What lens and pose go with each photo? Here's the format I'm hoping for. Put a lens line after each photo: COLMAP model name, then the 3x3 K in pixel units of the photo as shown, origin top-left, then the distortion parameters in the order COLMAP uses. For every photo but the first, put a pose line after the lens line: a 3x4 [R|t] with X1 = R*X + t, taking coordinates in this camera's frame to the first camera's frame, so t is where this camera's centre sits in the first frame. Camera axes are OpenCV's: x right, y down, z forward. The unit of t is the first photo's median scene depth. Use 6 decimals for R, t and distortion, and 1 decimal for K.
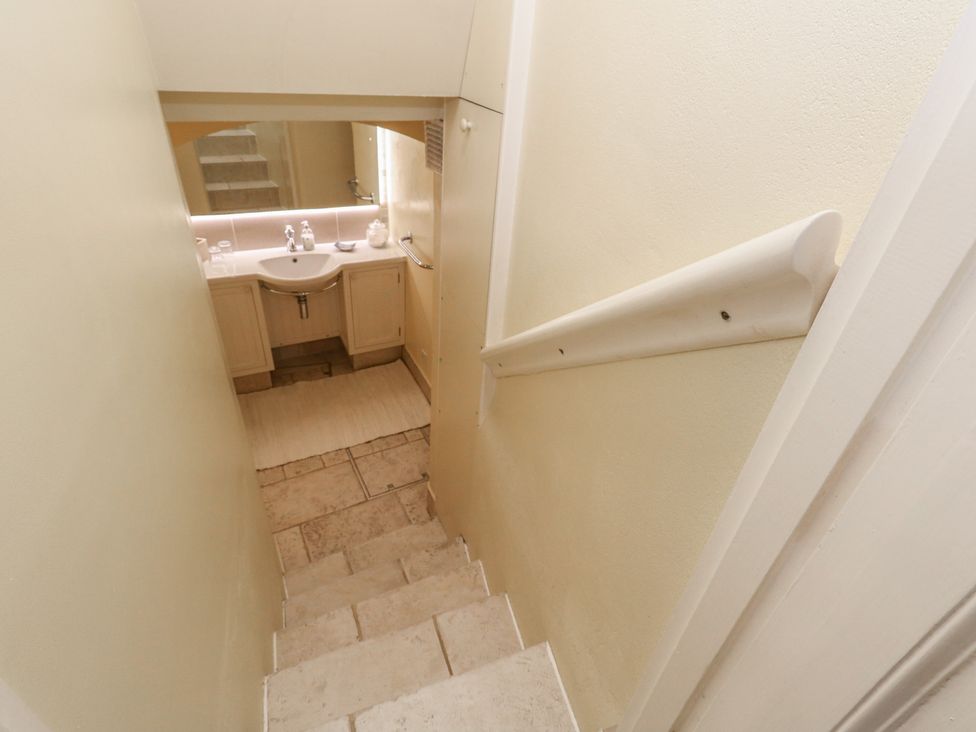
lens RADIAL K [[528.7, 0, 491.8], [0, 528.7, 356.3], [0, 0, 1]] dist [-0.000588, 0.000434]
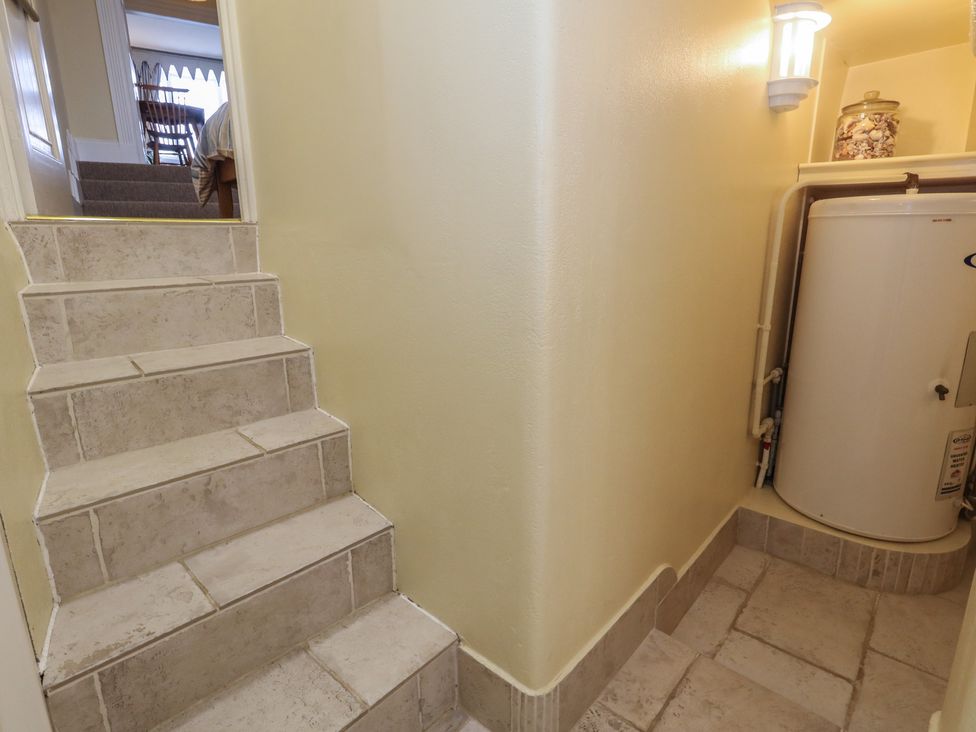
lens RADIAL K [[528.7, 0, 491.8], [0, 528.7, 356.3], [0, 0, 1]] dist [-0.000588, 0.000434]
pose [[-0.931588, 0.008314, -0.363421, -0.279808], [-0.256726, 0.692749, 0.673936, -0.229645], [0.257362, 0.721130, -0.643223, 1.423841]]
